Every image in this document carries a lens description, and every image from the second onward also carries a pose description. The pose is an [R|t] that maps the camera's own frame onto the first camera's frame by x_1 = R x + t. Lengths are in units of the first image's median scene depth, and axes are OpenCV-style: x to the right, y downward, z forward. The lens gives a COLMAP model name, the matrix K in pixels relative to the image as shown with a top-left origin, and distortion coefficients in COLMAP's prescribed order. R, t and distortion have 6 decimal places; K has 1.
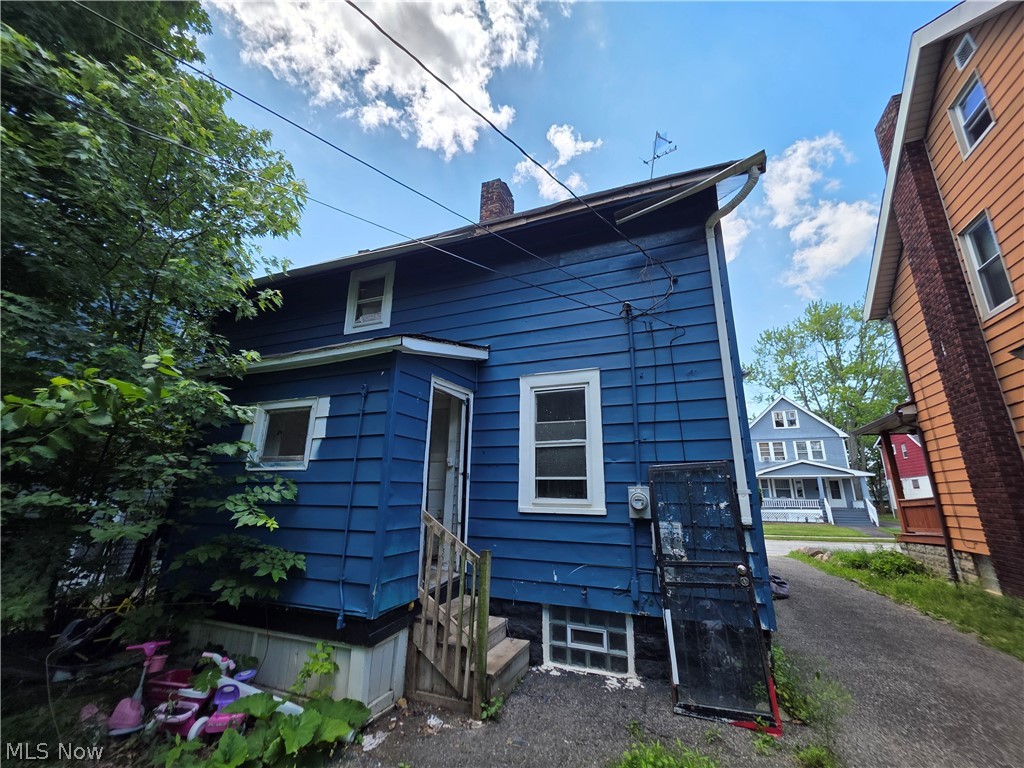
lens RADIAL K [[410.2, 0, 515.1], [0, 410.2, 383.0], [0, 0, 1]] dist [0.001995, -0.001071]
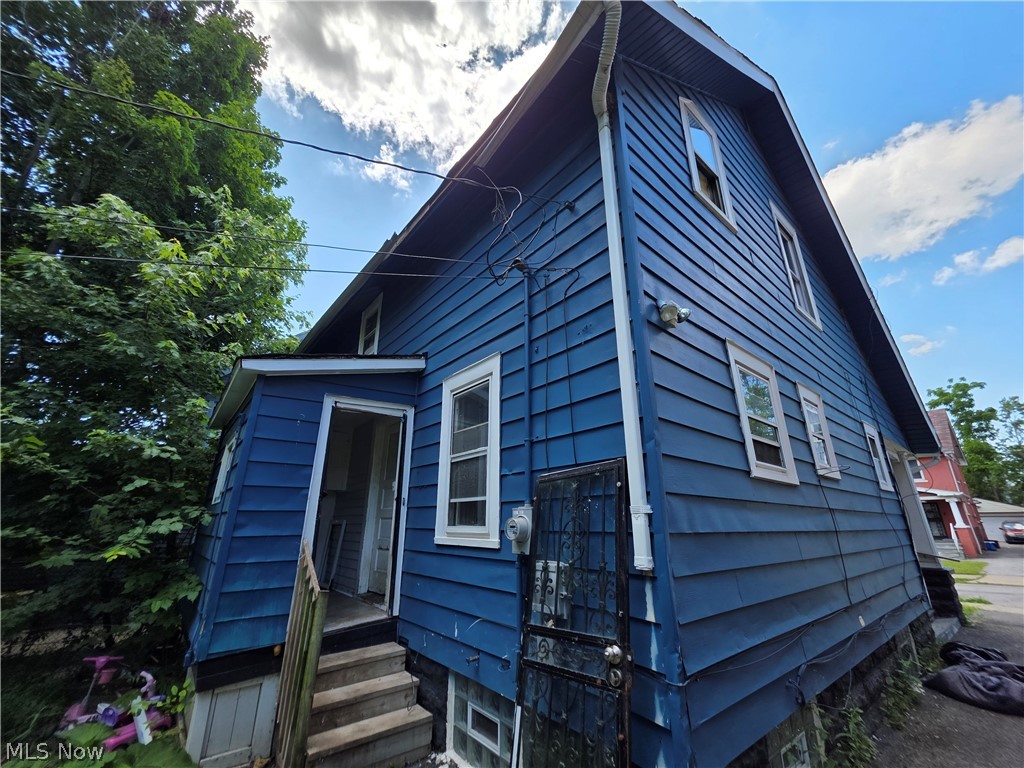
lens RADIAL K [[410.2, 0, 515.1], [0, 410.2, 383.0], [0, 0, 1]] dist [0.001995, -0.001071]
pose [[0.880700, -0.168116, -0.442837, 0.590811], [0.138555, 0.985439, -0.098553, 0.106175], [0.452957, 0.025438, 0.891169, 0.350520]]
